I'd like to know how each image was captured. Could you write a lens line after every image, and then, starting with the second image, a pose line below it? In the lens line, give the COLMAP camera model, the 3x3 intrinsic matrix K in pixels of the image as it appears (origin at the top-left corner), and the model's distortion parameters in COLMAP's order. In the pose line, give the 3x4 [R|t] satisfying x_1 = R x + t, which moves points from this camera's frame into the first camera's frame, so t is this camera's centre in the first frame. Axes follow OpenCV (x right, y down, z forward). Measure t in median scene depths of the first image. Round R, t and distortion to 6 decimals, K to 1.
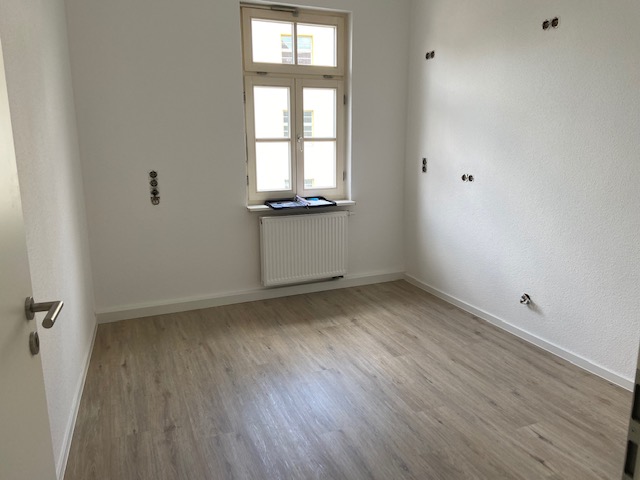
lens RADIAL K [[476.5, 0, 298.8], [0, 476.5, 247.0], [0, 0, 1]] dist [0.034288, -0.014741]
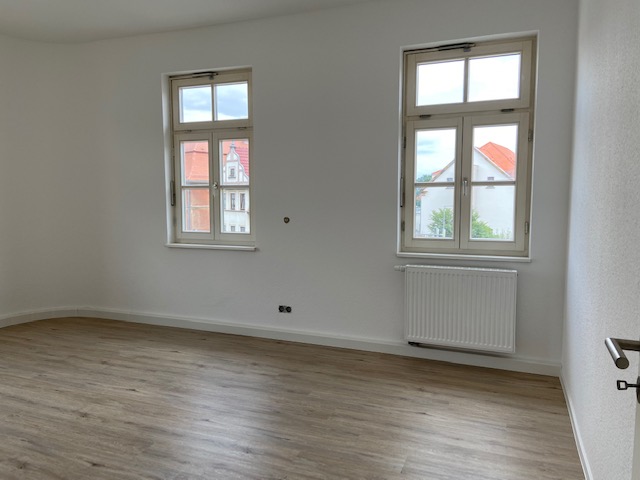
lens RADIAL K [[476.5, 0, 321.3], [0, 476.5, 248.9], [0, 0, 1]] dist [0.034288, -0.014741]
pose [[0.709327, 0.089859, -0.699128, 0.515970], [-0.147110, 0.988872, -0.022157, -0.054387], [0.689358, 0.118565, 0.714653, 0.223760]]
